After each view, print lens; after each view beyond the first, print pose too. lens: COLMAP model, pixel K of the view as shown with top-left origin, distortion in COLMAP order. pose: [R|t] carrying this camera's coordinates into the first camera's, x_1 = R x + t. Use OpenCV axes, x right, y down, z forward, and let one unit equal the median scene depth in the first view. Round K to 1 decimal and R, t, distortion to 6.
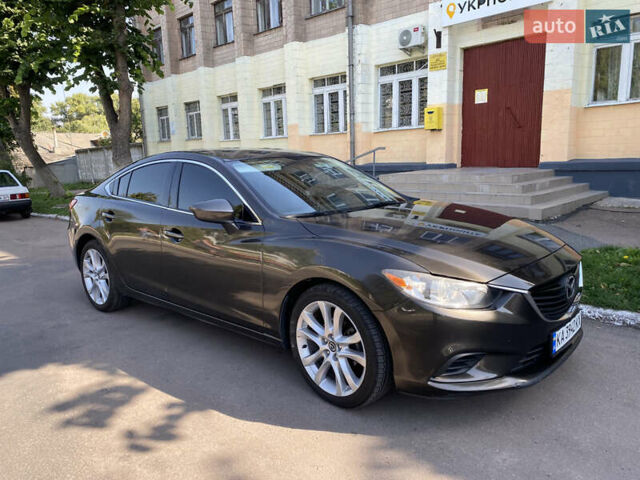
lens RADIAL K [[483.0, 0, 310.4], [0, 483.0, 235.0], [0, 0, 1]] dist [0.034316, -0.044613]
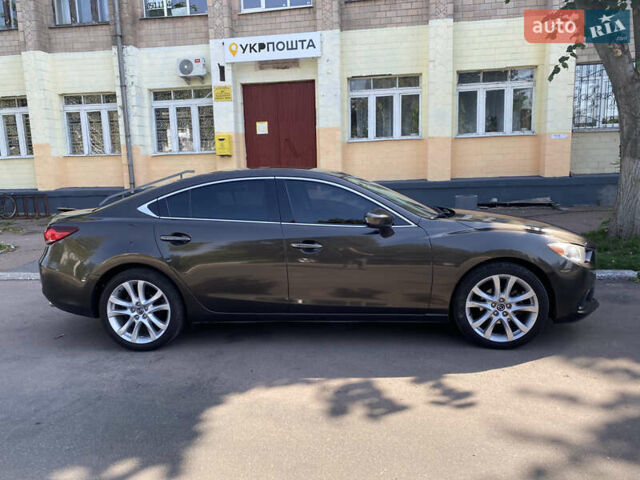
lens RADIAL K [[483.0, 0, 310.4], [0, 483.0, 235.0], [0, 0, 1]] dist [0.034316, -0.044613]
pose [[0.796224, -0.068972, 0.601058, -0.266456], [0.101436, 0.994636, -0.020237, -0.000459], [-0.596438, 0.077082, 0.798949, 0.043882]]
